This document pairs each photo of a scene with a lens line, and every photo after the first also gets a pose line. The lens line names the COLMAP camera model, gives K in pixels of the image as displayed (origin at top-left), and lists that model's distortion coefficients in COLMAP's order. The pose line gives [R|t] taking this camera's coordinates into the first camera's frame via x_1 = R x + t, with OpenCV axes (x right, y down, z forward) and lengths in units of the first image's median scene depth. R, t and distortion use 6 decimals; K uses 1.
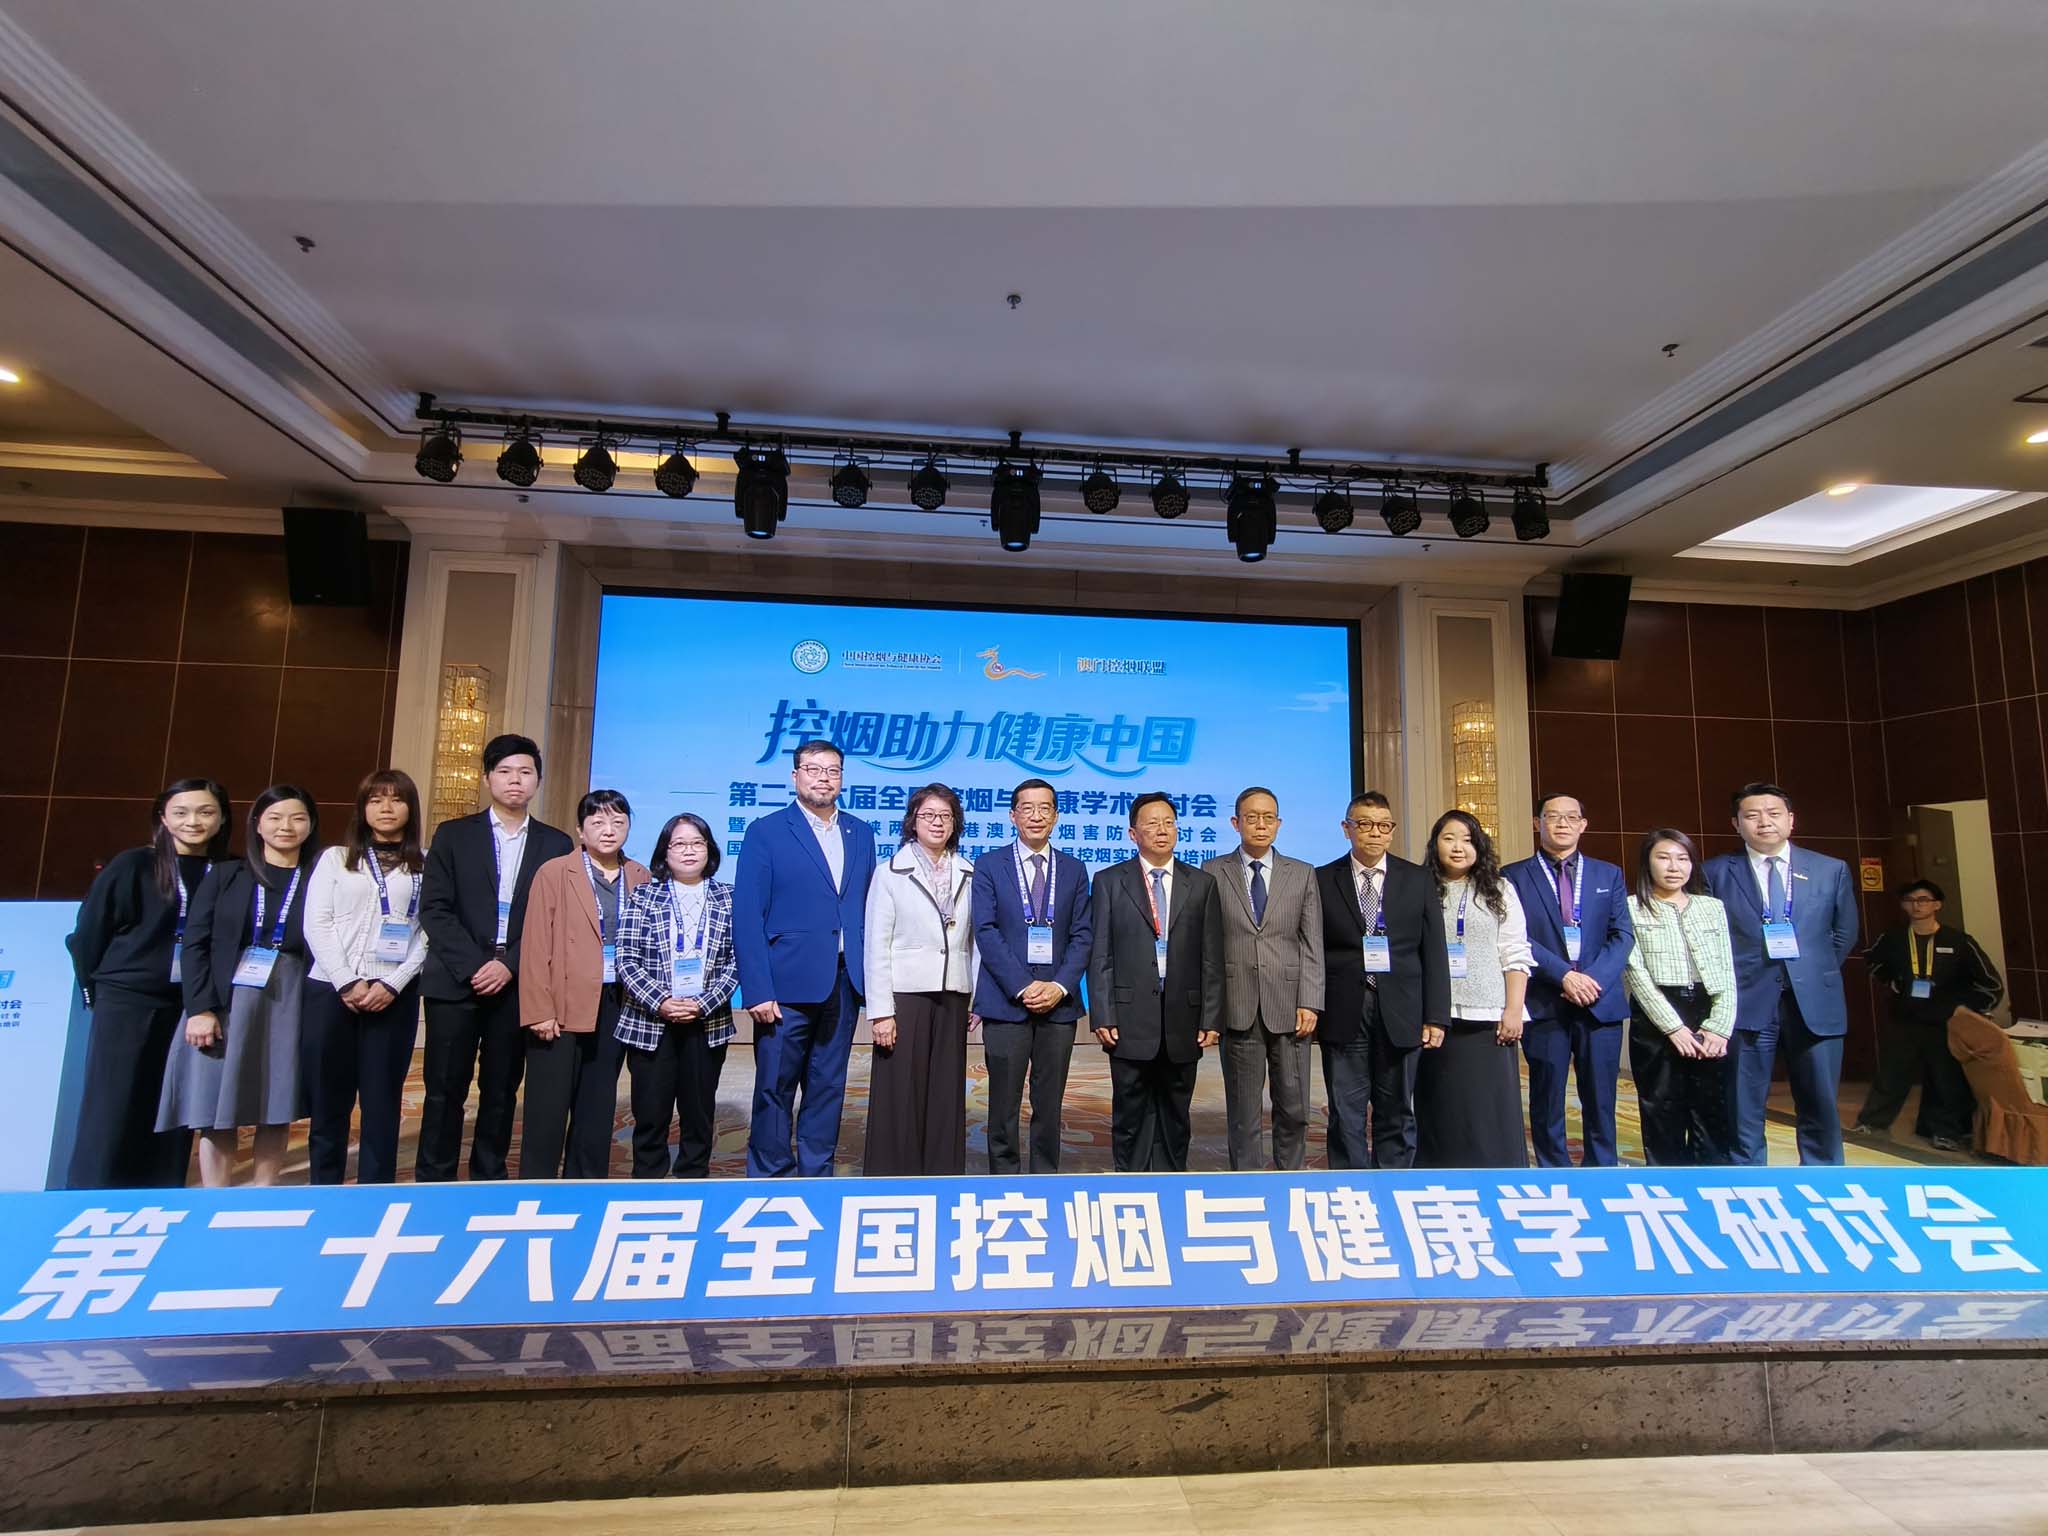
lens RADIAL K [[955.1, 0, 1031.8], [0, 955.1, 771.3], [0, 0, 1]] dist [0.003705, 0.000687]
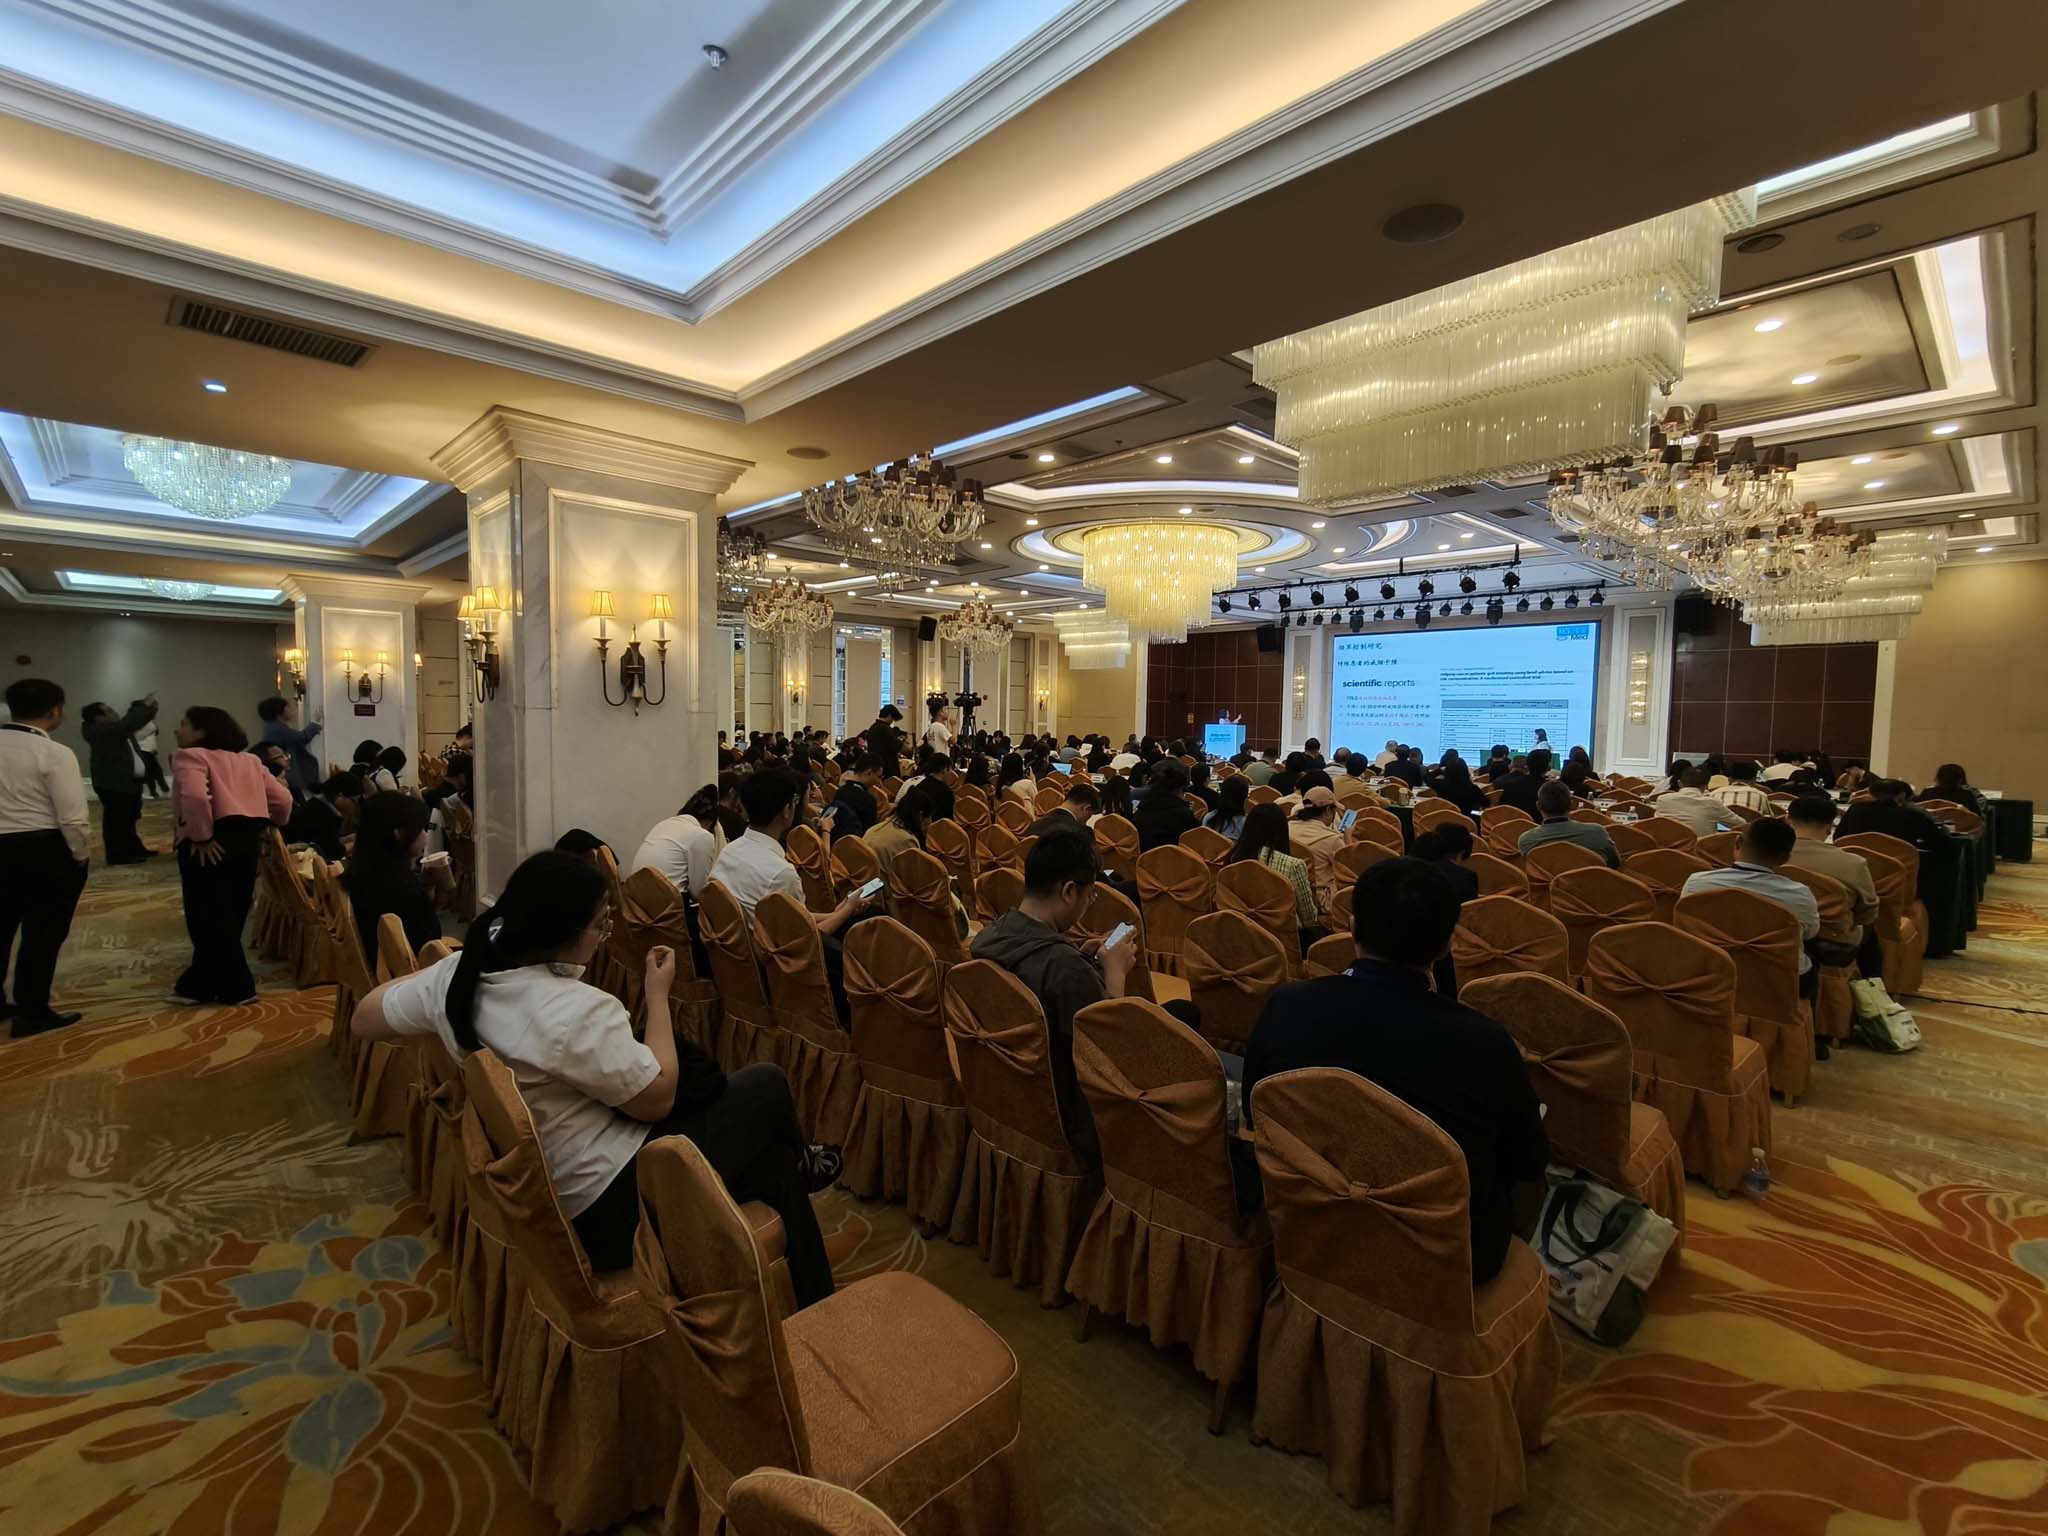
lens RADIAL K [[955.1, 0, 1031.8], [0, 955.1, 771.3], [0, 0, 1]] dist [0.003705, 0.000687]
pose [[0.612869, 0.038009, -0.789270, 3.582030], [0.086080, 0.989687, 0.114502, -0.452014], [0.785482, -0.138115, 0.603276, -4.390717]]
